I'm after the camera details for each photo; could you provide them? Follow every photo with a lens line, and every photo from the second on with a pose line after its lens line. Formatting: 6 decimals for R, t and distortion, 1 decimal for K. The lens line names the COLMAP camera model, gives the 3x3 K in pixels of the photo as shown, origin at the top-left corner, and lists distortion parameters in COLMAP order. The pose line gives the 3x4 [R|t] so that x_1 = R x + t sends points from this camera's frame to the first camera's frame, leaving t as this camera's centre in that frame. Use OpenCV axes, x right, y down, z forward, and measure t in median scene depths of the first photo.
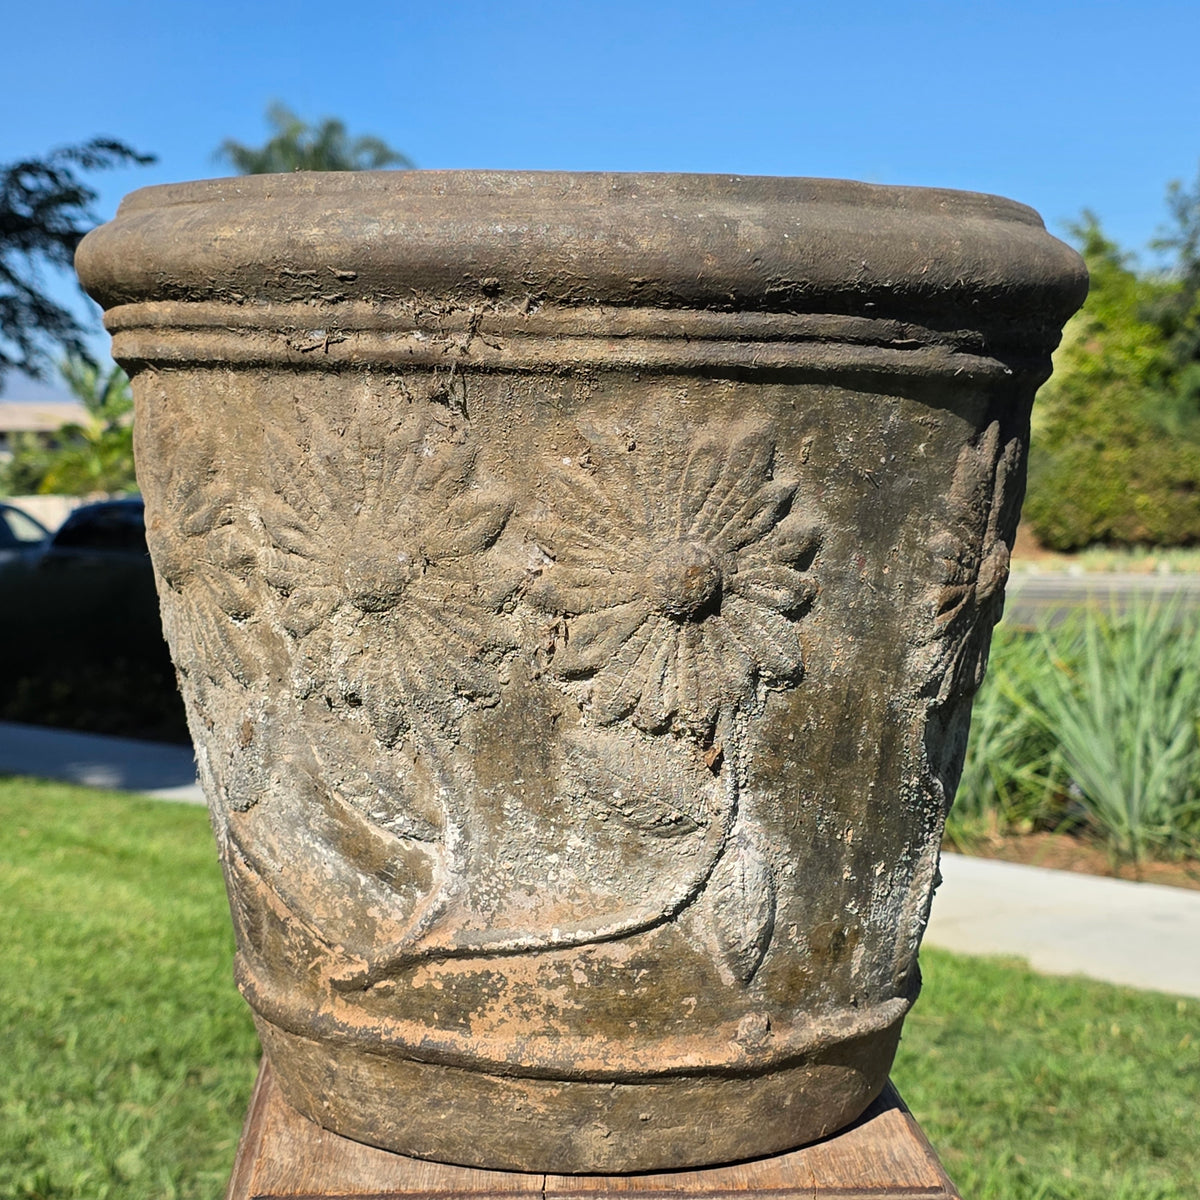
lens RADIAL K [[2359.2, 0, 600.0], [0, 2359.2, 600.0], [0, 0, 1]] dist [0.138690, -0.523904]
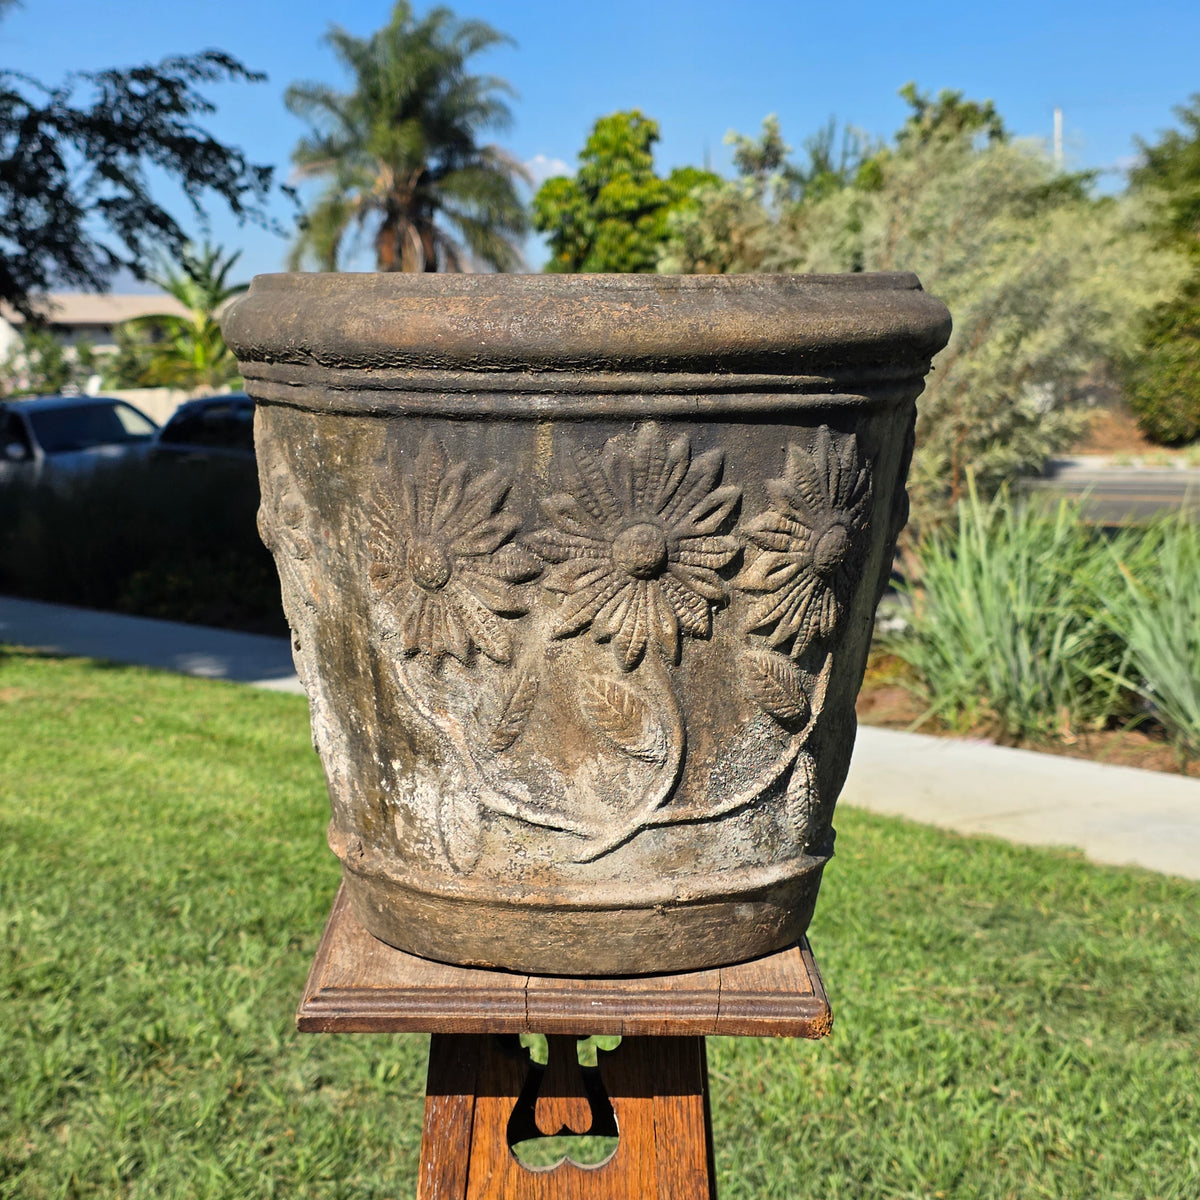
lens RADIAL K [[2452.8, 0, 551.5], [0, 2452.8, 626.5], [0, 0, 1]] dist [0.199937, -0.743904]
pose [[0.997644, 0.006698, -0.068280, 0.023499], [-0.002608, 0.998206, 0.059819, -0.014100], [0.068558, -0.059500, 0.995871, -0.116692]]
